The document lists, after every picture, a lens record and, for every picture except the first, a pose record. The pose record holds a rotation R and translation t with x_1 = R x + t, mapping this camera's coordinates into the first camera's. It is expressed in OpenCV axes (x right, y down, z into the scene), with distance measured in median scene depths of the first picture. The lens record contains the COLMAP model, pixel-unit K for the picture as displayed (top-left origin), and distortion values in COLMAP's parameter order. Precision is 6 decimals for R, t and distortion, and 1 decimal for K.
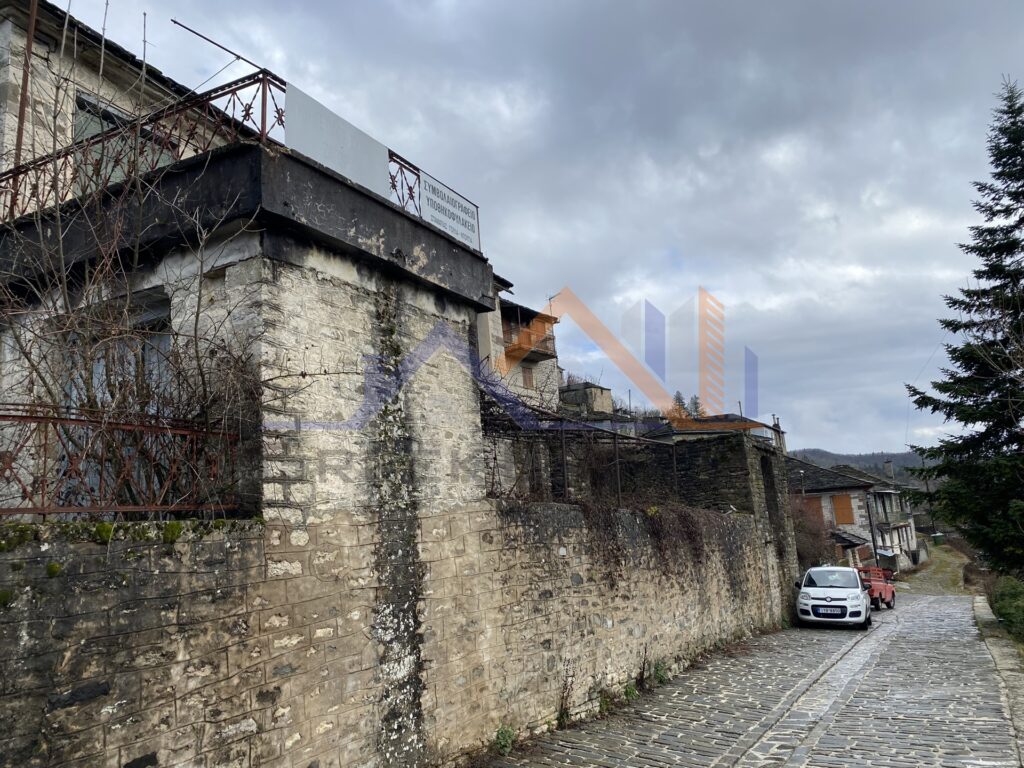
lens RADIAL K [[772.4, 0, 514.2], [0, 772.4, 390.2], [0, 0, 1]] dist [0.025859, -0.032370]
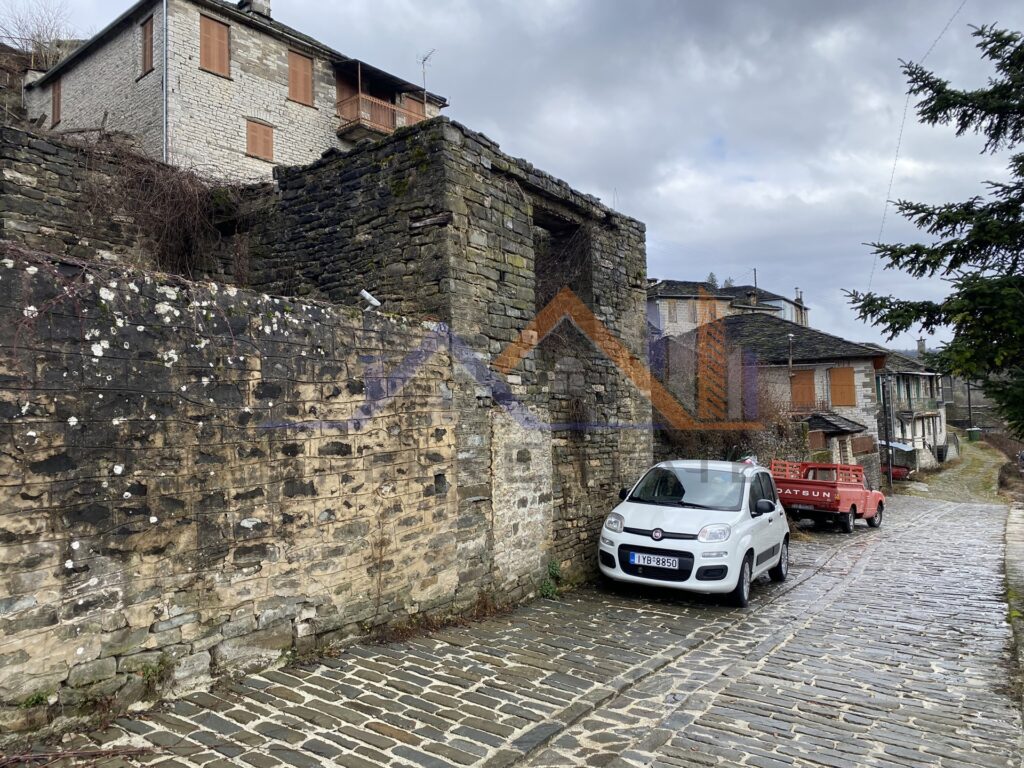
lens RADIAL K [[772.4, 0, 509.4], [0, 772.4, 383.6], [0, 0, 1]] dist [0.025859, -0.032370]
pose [[0.997973, 0.035480, -0.052823, 0.234716], [-0.027650, 0.989450, 0.142212, 0.087152], [0.057311, -0.140464, 0.988426, 0.398078]]
